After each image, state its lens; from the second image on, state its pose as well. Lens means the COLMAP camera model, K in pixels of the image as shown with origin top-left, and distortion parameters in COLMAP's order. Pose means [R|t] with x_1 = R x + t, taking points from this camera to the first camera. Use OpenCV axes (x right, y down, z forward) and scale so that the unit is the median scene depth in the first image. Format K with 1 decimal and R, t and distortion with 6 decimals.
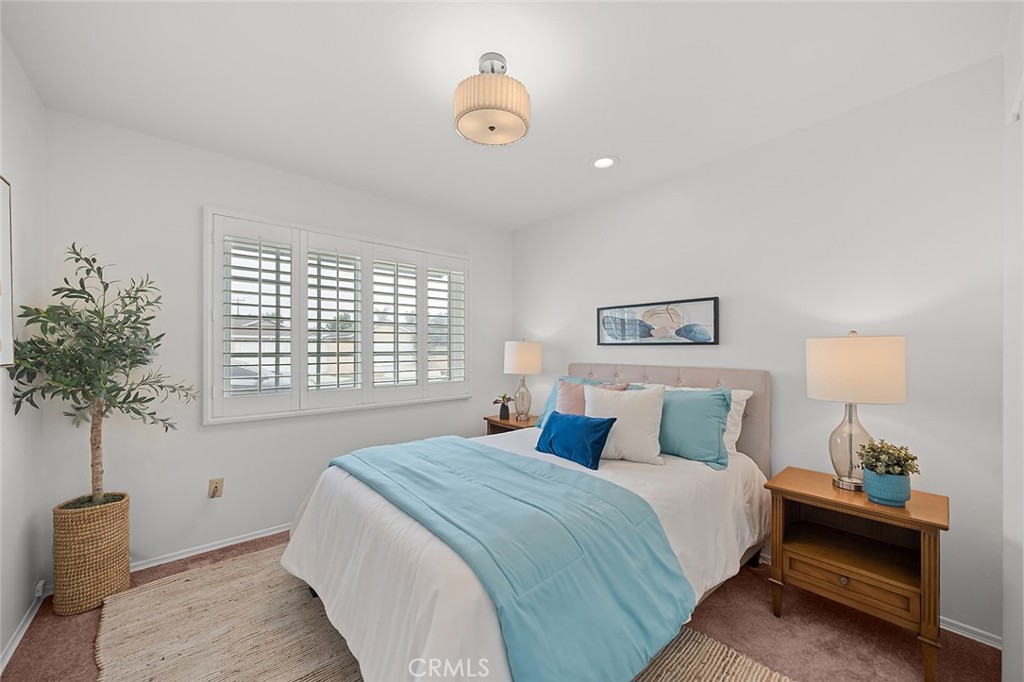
lens RADIAL K [[376.8, 0, 505.8], [0, 376.8, 340.6], [0, 0, 1]] dist [-0.000341, -0.000058]
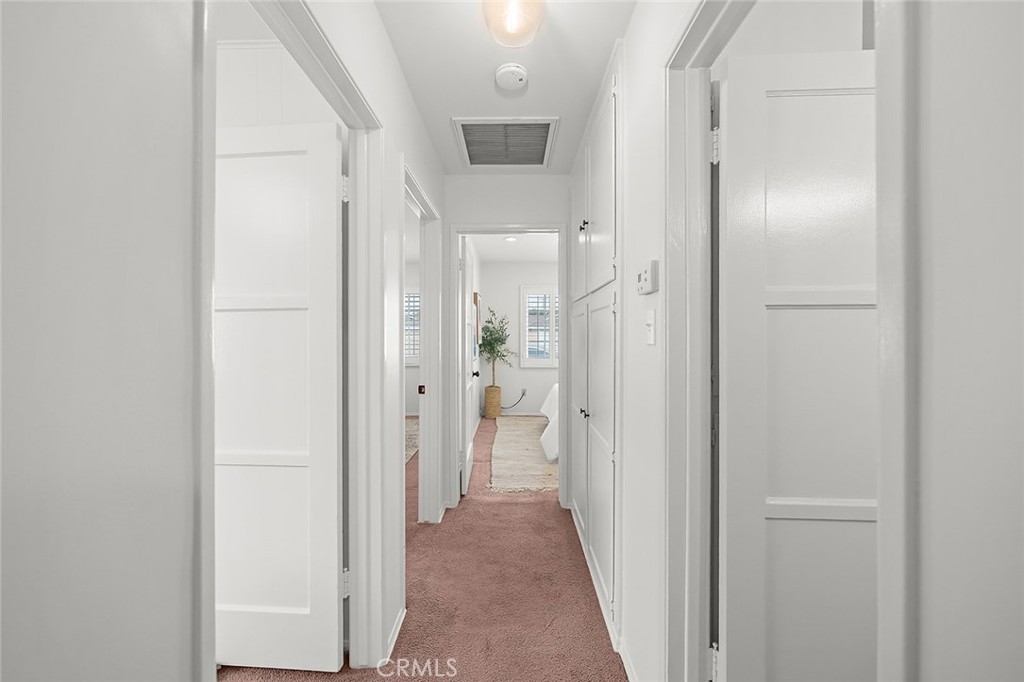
lens RADIAL K [[376.8, 0, 505.8], [0, 376.8, 340.6], [0, 0, 1]] dist [-0.000341, -0.000058]
pose [[0.751959, 0.006973, -0.659172, 1.049306], [0.003872, 0.999880, 0.014994, -0.010921], [0.659198, -0.013827, 0.751842, -1.280365]]
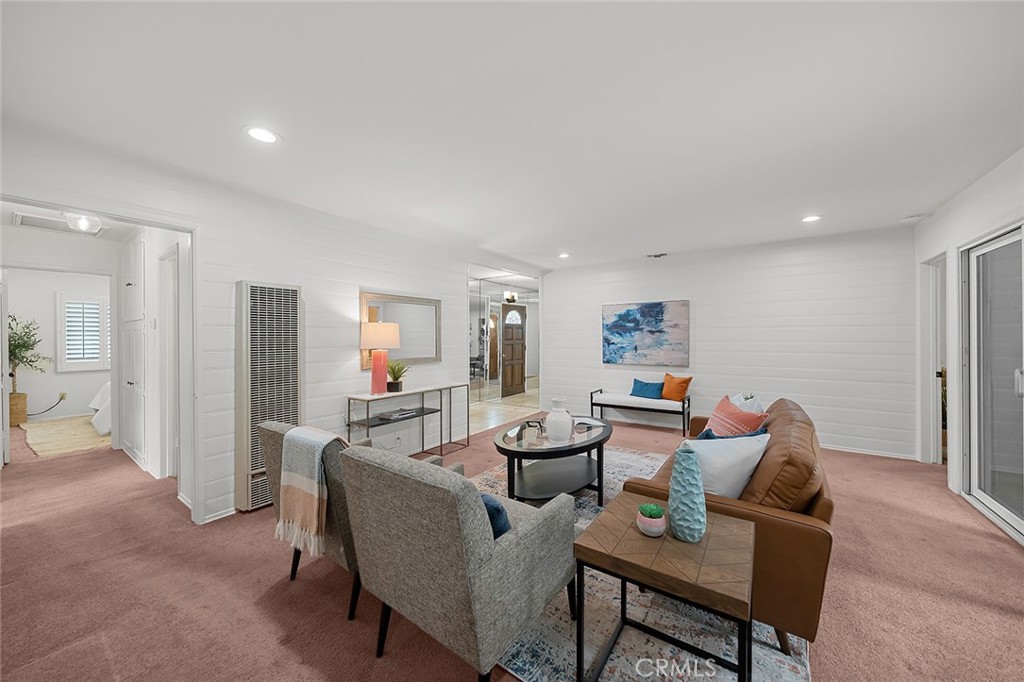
lens RADIAL K [[366.0, 0, 508.1], [0, 366.0, 338.1], [0, 0, 1]] dist [-0.000731, -0.000066]
pose [[0.970433, -0.005304, 0.241314, 2.059634], [0.003065, 0.999949, 0.009650, -0.046666], [-0.241353, -0.008625, 0.970399, -2.799728]]
